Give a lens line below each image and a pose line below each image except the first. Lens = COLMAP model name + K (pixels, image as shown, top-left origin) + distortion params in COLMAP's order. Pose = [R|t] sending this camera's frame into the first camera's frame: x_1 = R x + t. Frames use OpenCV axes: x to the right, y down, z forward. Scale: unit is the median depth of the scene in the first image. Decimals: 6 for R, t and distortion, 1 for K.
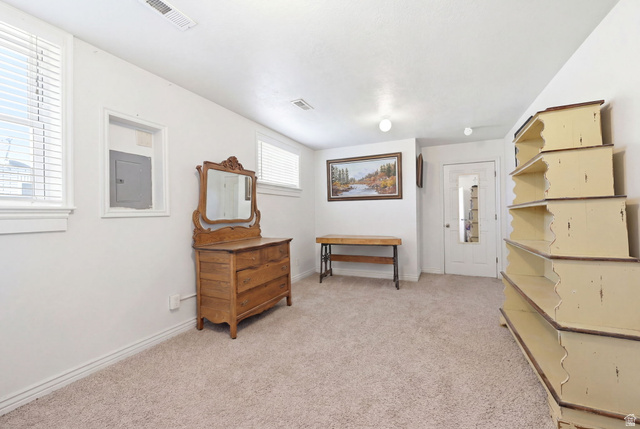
lens RADIAL K [[256.2, 0, 320.2], [0, 256.2, 214.0], [0, 0, 1]] dist [-0.000062, 0.000009]
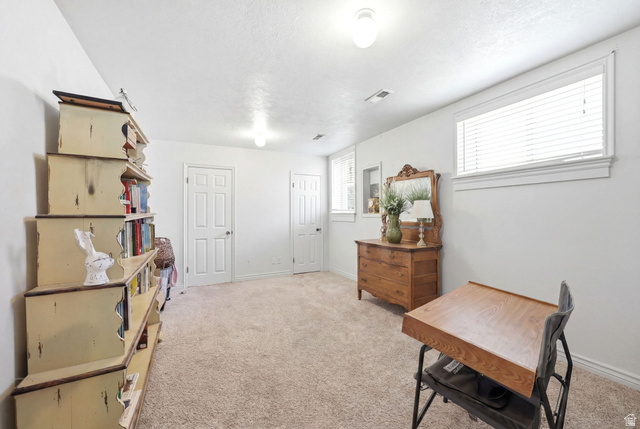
lens RADIAL K [[256.2, 0, 320.1], [0, 256.2, 215.0], [0, 0, 1]] dist [-0.000062, 0.000009]
pose [[-0.604061, 0.018549, -0.796722, 0.692745], [0.012049, 0.999827, 0.014143, -0.021887], [0.796847, -0.001056, -0.604180, 1.216045]]
